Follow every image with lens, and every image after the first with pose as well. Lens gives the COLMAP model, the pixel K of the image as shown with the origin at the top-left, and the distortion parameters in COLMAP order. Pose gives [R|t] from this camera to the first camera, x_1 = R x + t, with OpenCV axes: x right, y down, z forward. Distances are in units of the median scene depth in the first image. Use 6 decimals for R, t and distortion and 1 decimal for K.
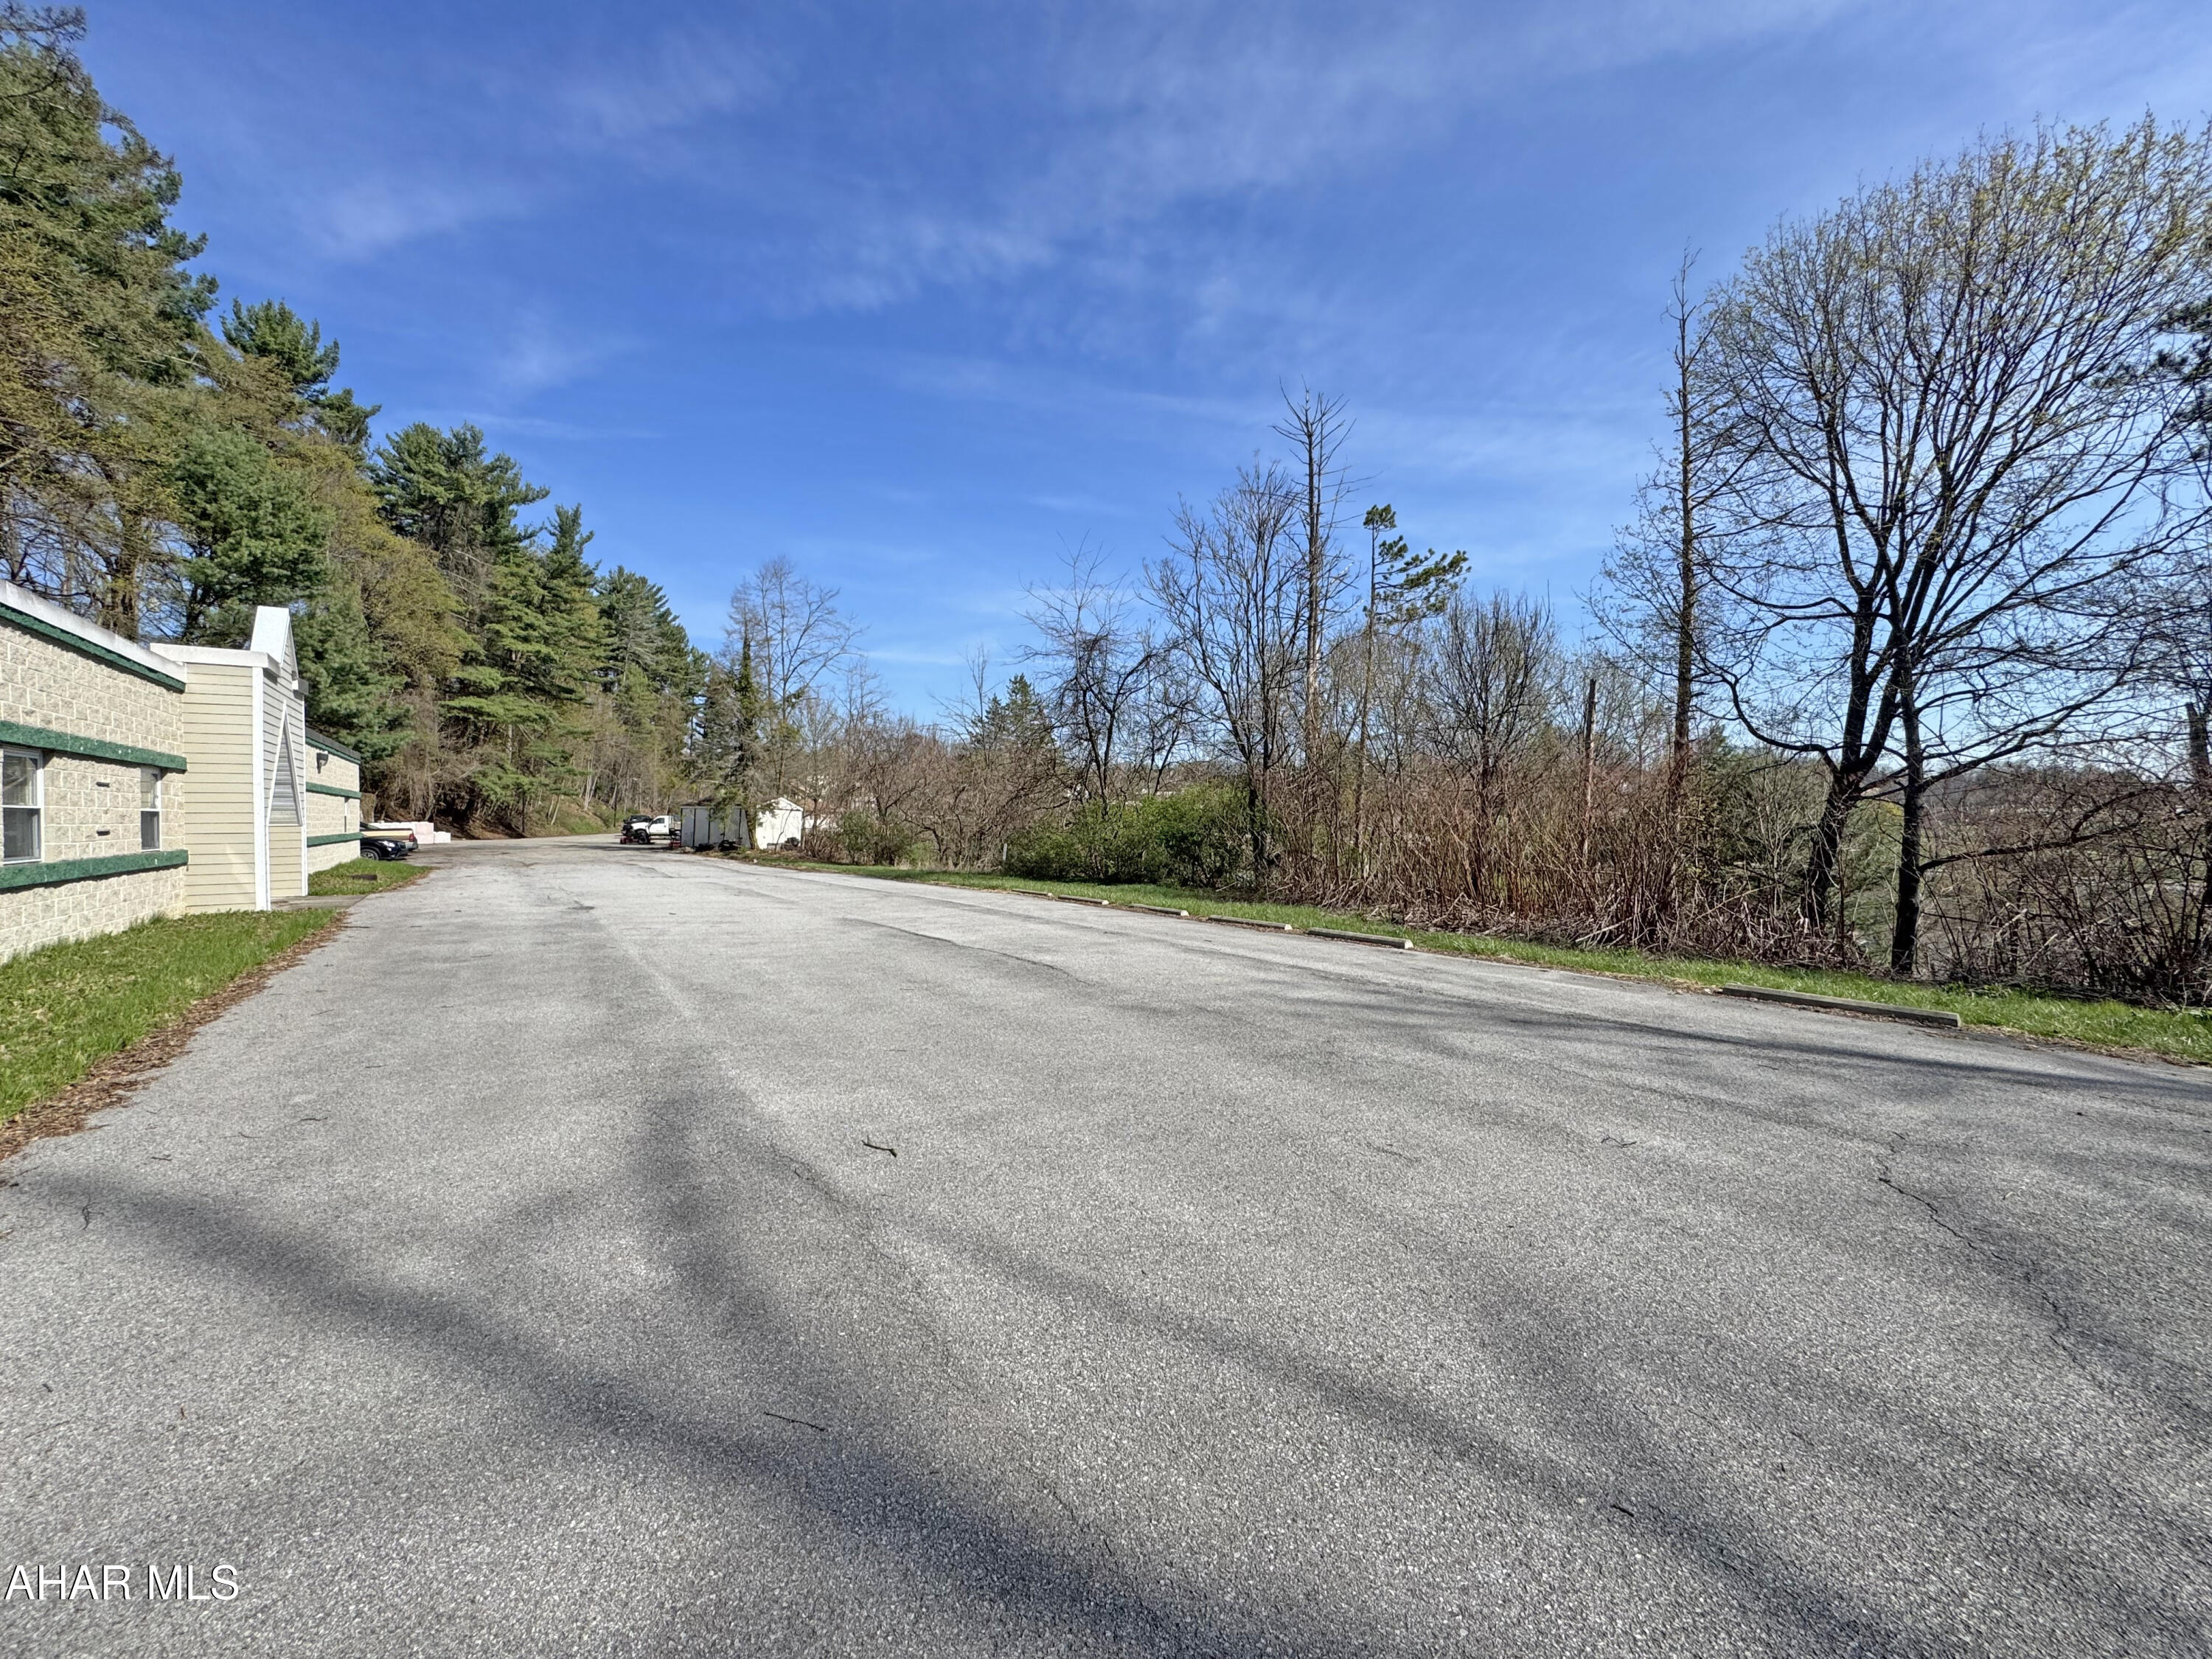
lens RADIAL K [[878.6, 0, 1106.0], [0, 878.6, 829.5], [0, 0, 1]] dist [-0.000514, -0.000099]
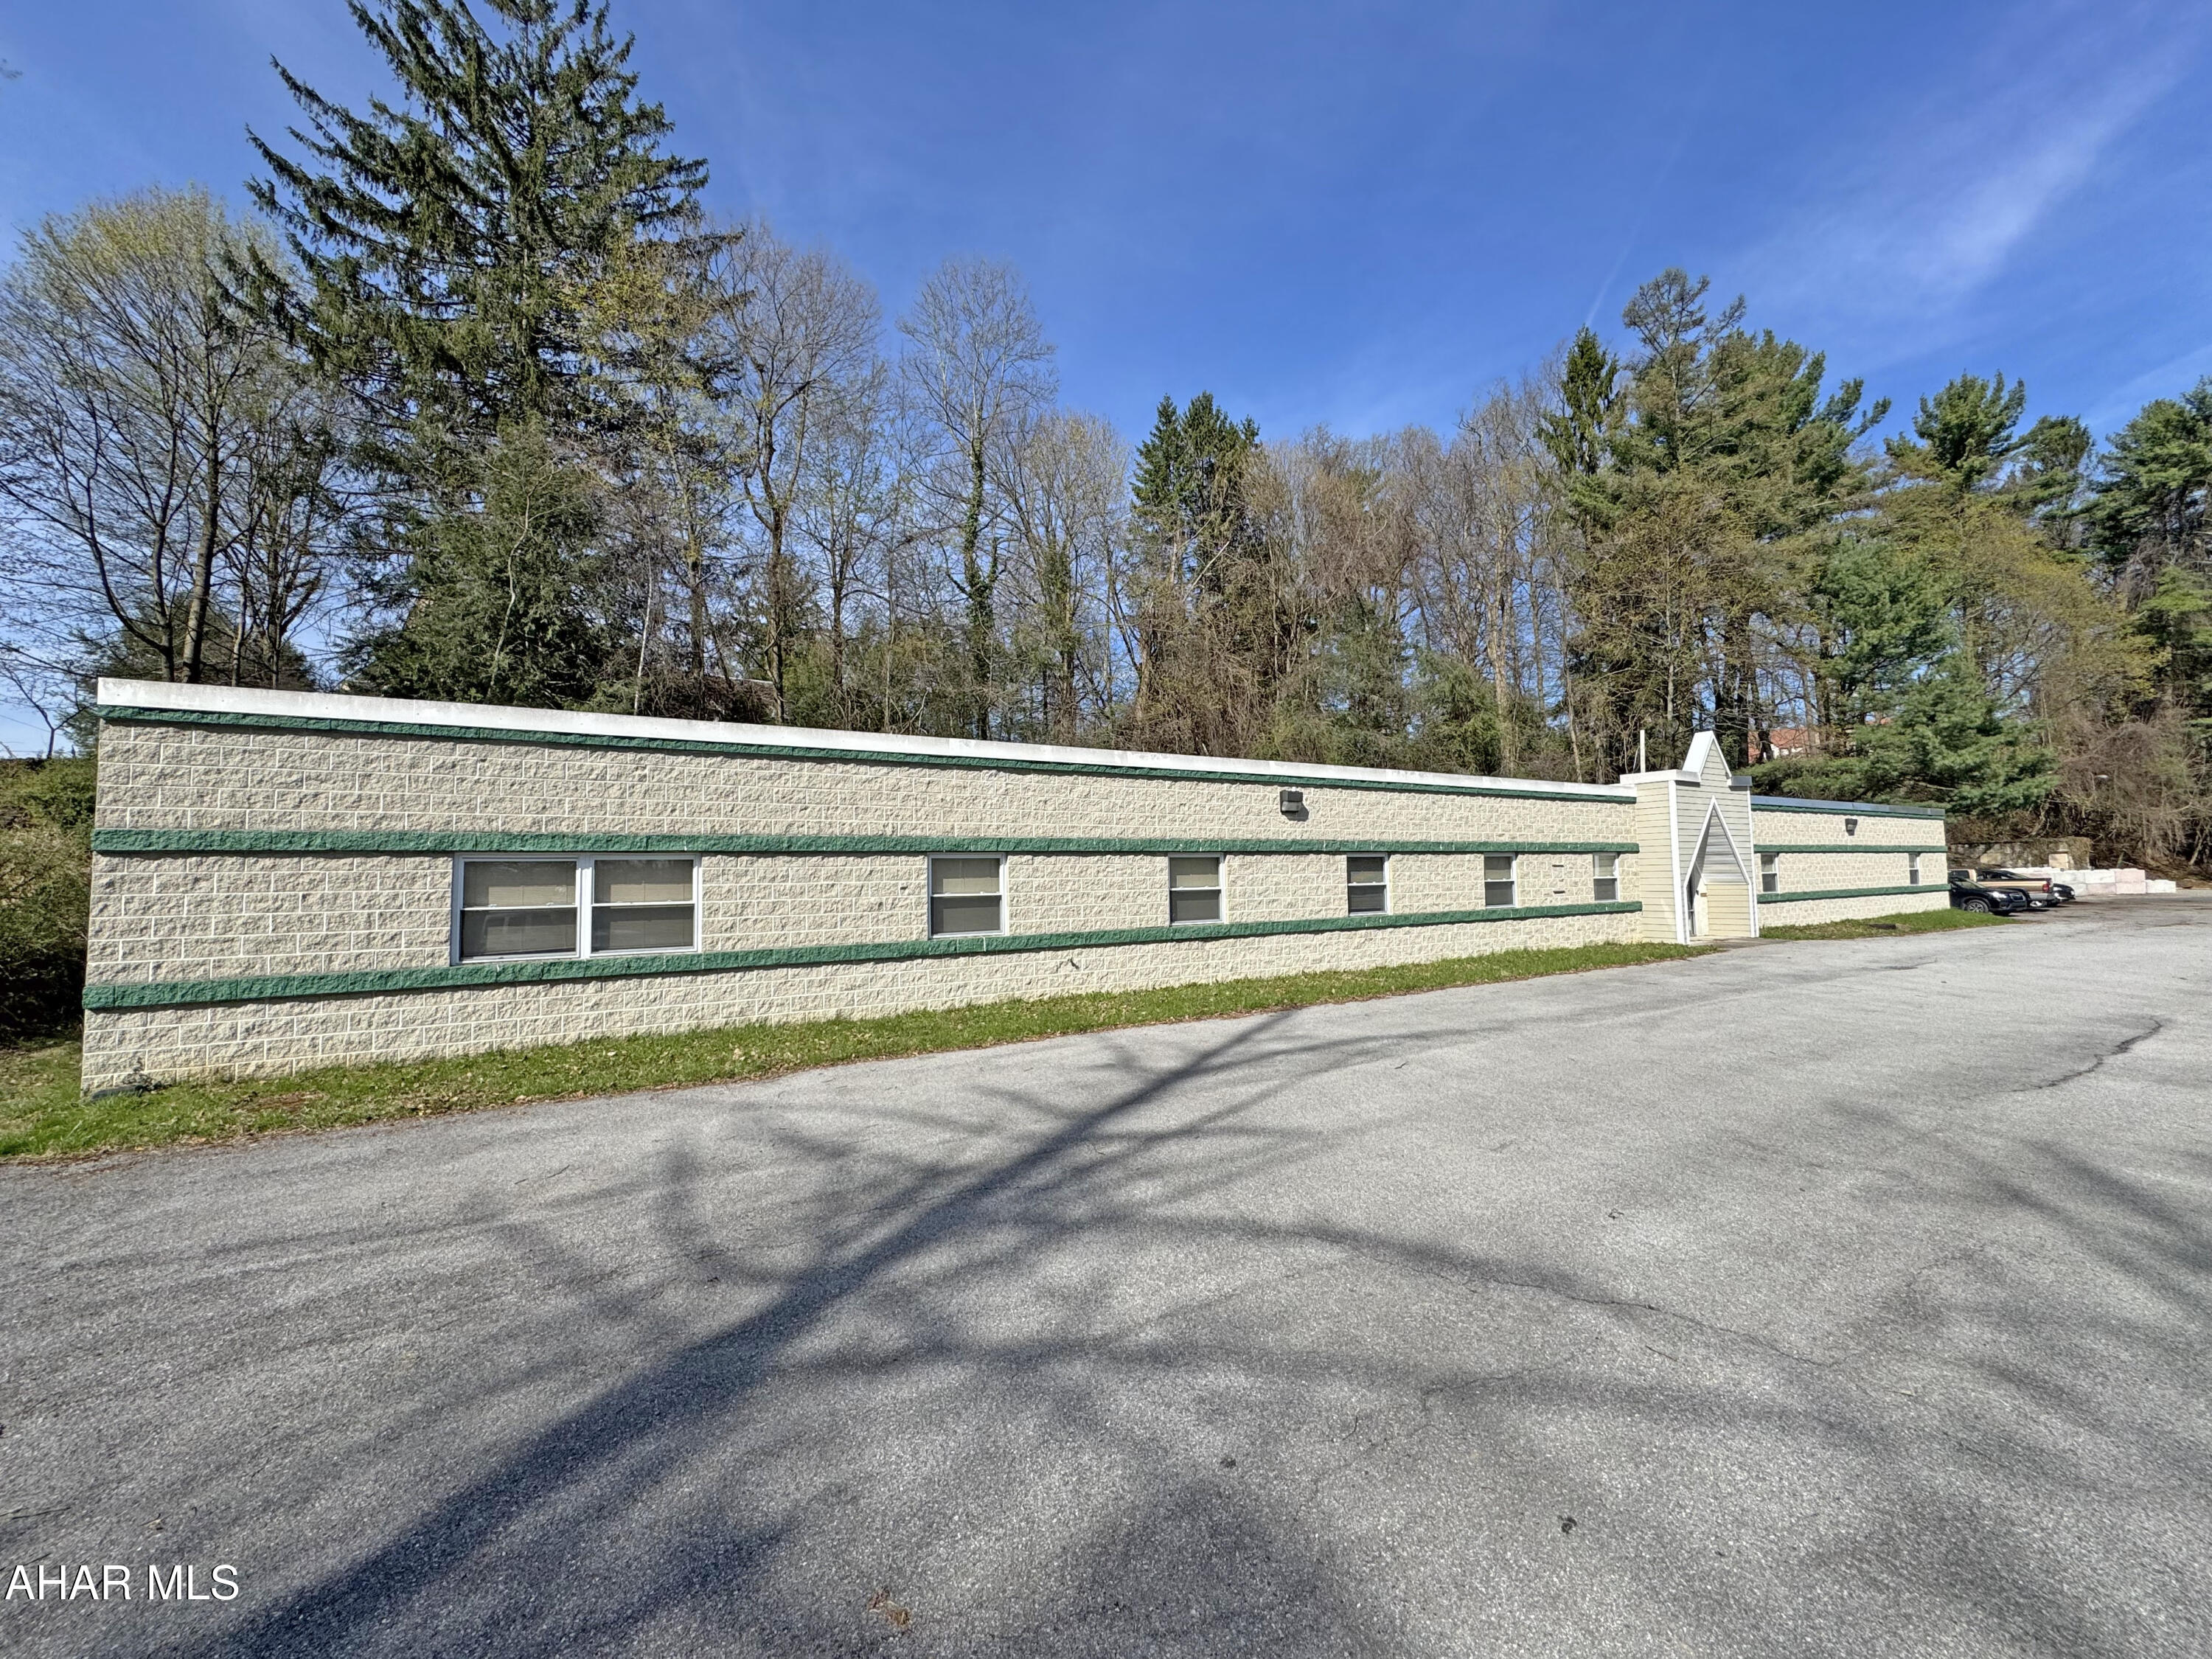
lens RADIAL K [[878.6, 0, 1106.0], [0, 878.6, 829.5], [0, 0, 1]] dist [-0.000514, -0.000099]
pose [[-0.059834, -0.048781, -0.997016, 0.621580], [0.003353, 0.998790, -0.049069, -0.033540], [0.998203, -0.006279, -0.059598, 0.137223]]
